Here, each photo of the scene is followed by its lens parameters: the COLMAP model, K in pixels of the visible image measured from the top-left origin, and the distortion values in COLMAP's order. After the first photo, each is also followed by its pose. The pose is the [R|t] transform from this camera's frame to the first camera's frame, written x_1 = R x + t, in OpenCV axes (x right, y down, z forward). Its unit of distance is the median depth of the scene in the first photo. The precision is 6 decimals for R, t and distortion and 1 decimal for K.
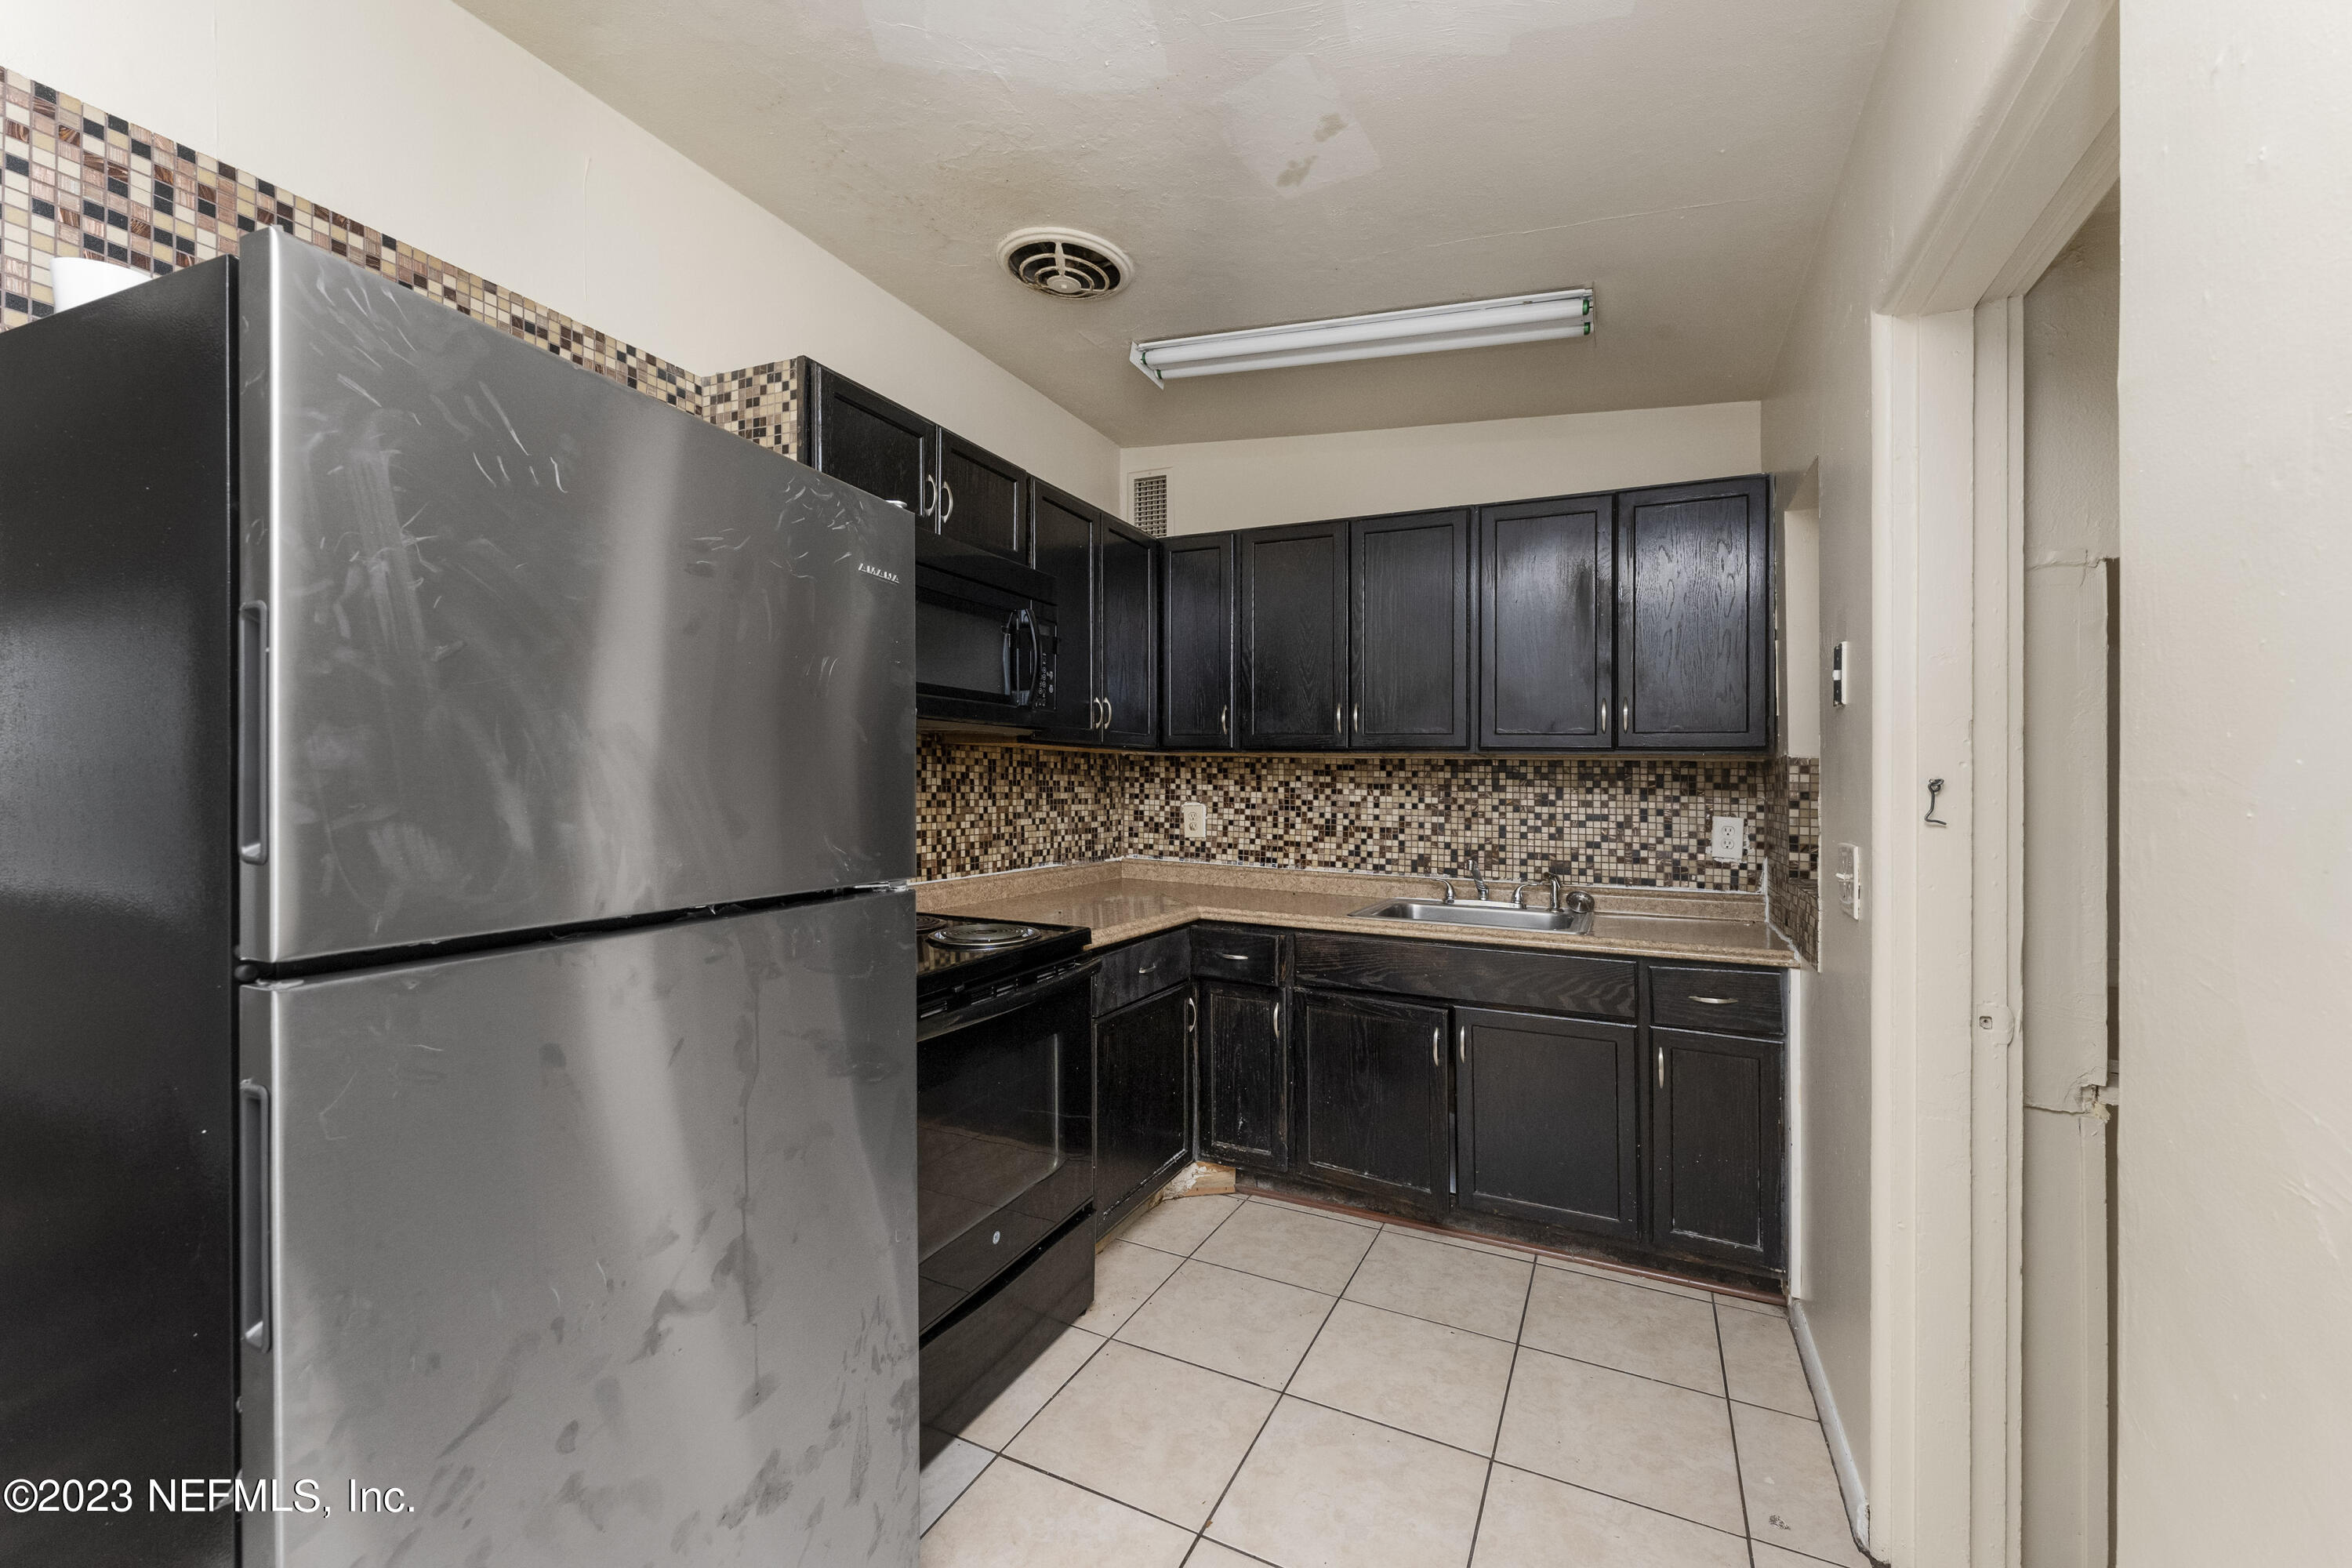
lens RADIAL K [[958.0, 0, 1160.5], [0, 958.0, 781.5], [0, 0, 1]] dist [-0.000114, -0.000149]
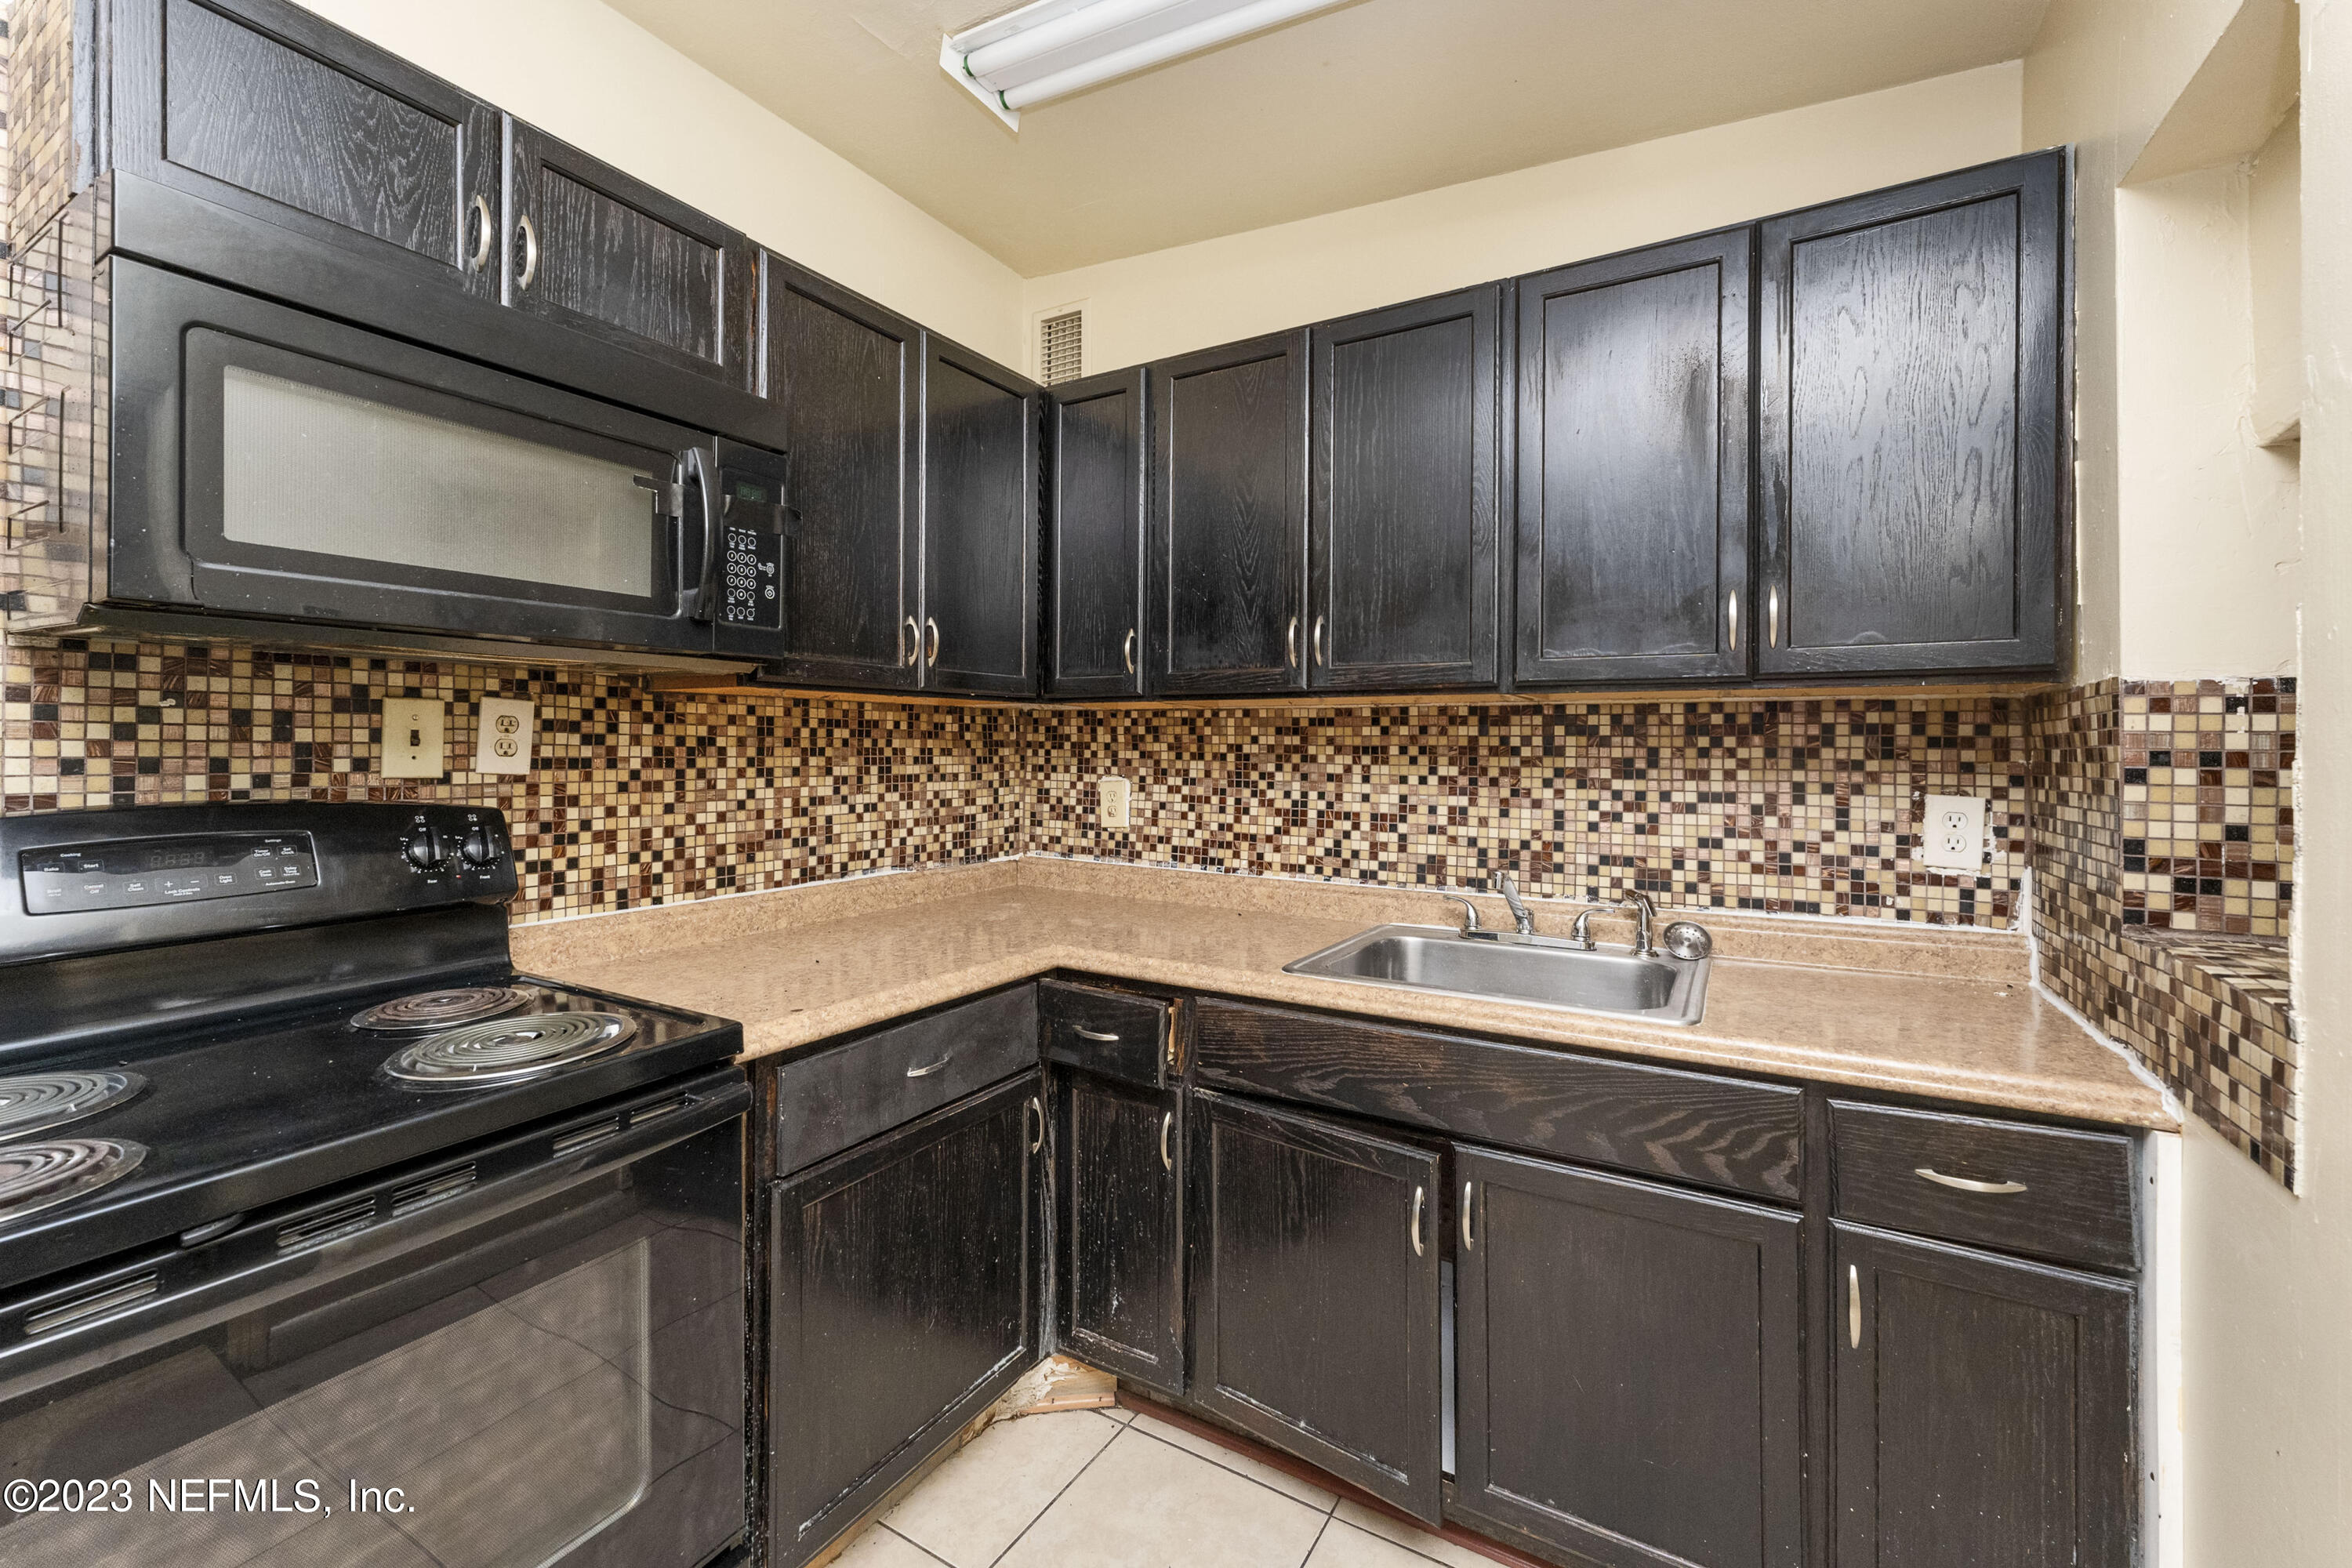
lens RADIAL K [[958.0, 0, 1195.8], [0, 958.0, 782.0], [0, 0, 1]] dist [-0.000114, -0.000149]
pose [[0.998207, -0.010813, -0.058879, 0.162710], [0.012896, 0.999300, 0.035117, 0.002655], [0.058458, -0.035813, 0.997647, 0.376560]]
